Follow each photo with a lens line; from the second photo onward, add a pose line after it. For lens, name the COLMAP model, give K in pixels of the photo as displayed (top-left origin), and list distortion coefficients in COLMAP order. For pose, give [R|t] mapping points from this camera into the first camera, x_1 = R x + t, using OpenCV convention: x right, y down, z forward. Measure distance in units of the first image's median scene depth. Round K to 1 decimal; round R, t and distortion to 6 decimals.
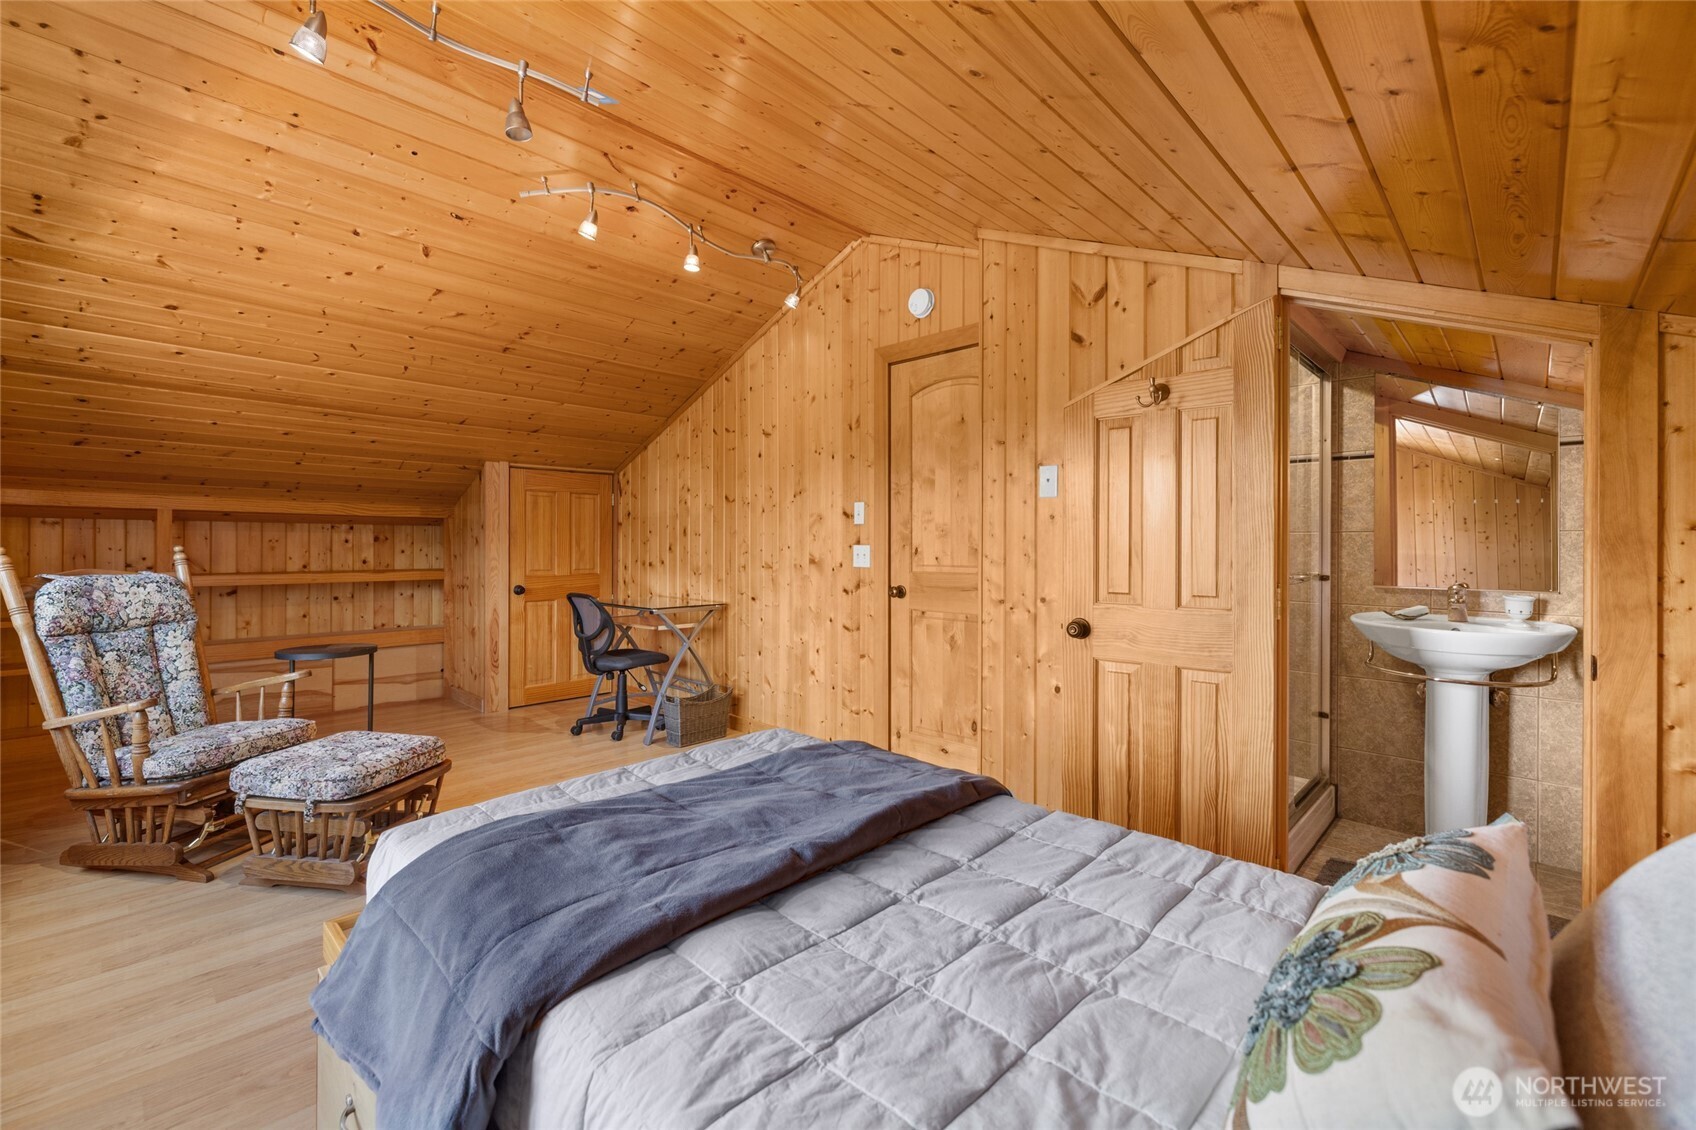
lens RADIAL K [[704.8, 0, 844.3], [0, 704.8, 537.1], [0, 0, 1]] dist [0.000621, 0.000418]
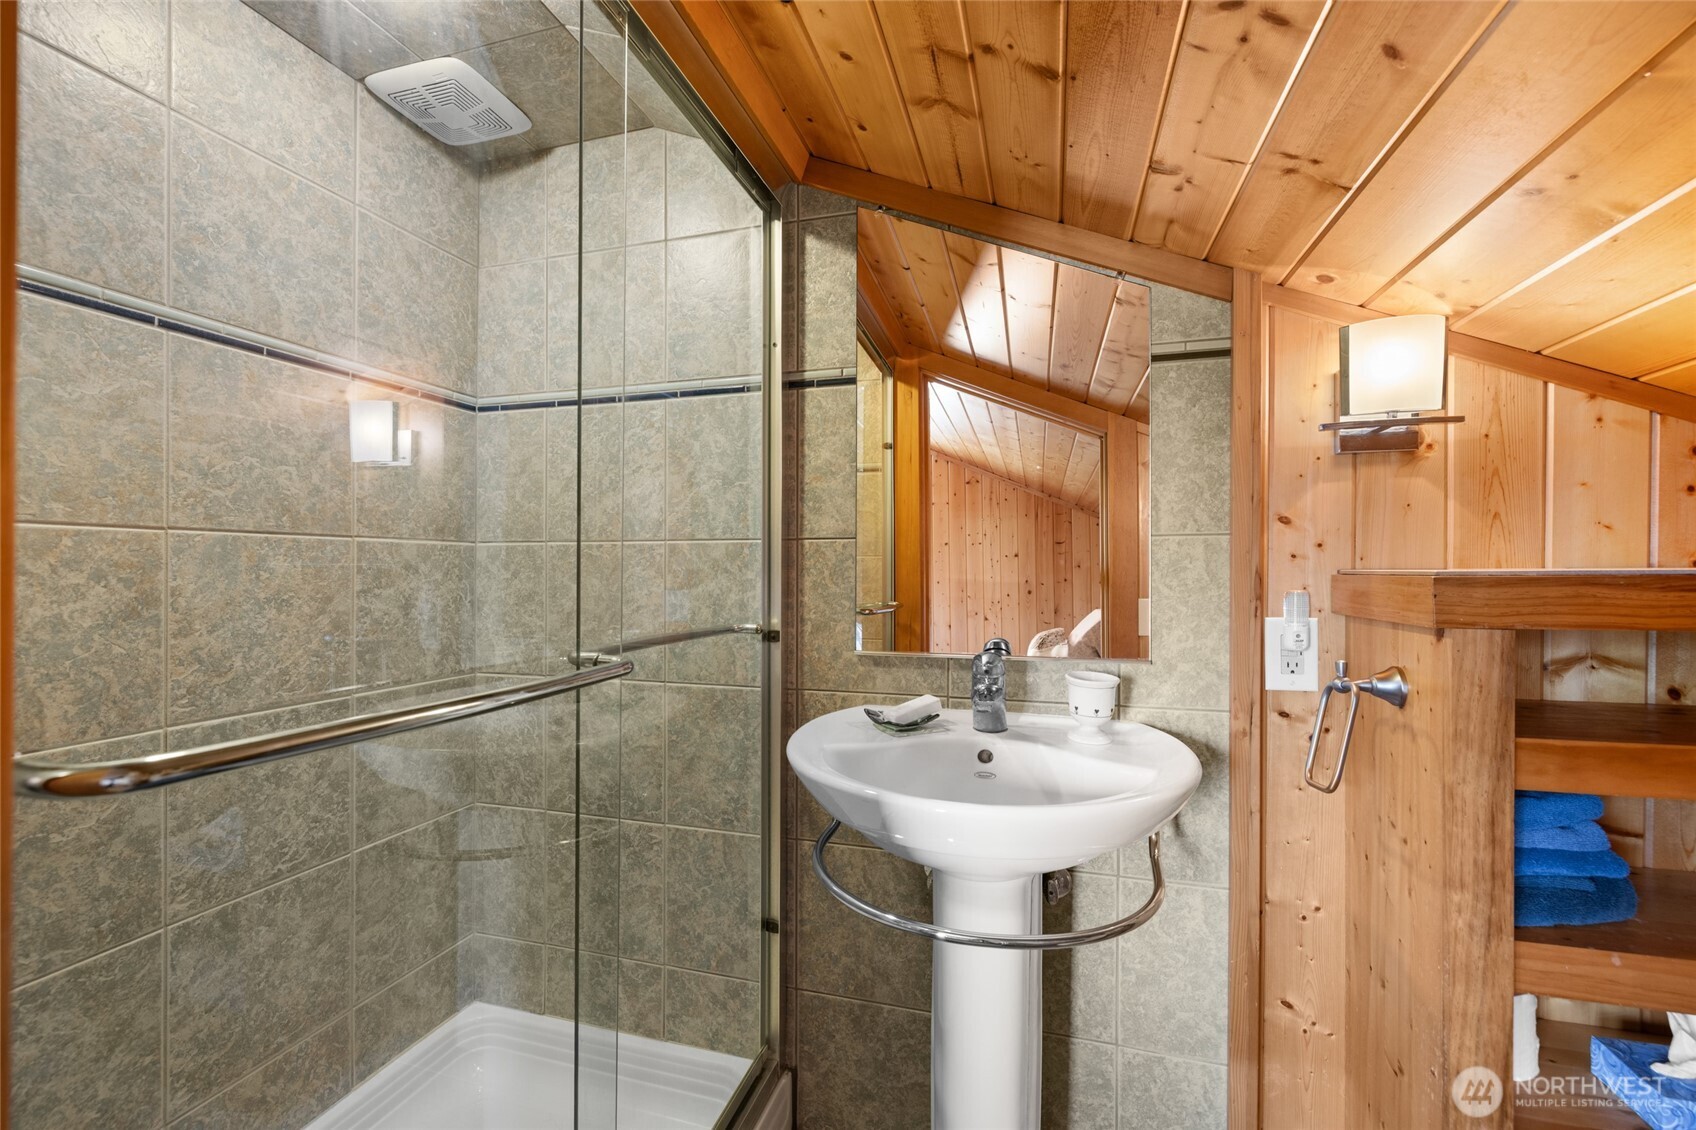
lens RADIAL K [[709.1, 0, 831.8], [0, 709.1, 557.0], [0, 0, 1]] dist [0.000389, -0.000197]
pose [[0.890349, 0.005518, 0.455246, 0.510554], [-0.002102, 0.999966, -0.008009, 0.008955], [-0.455274, 0.006174, 0.890330, 0.571169]]
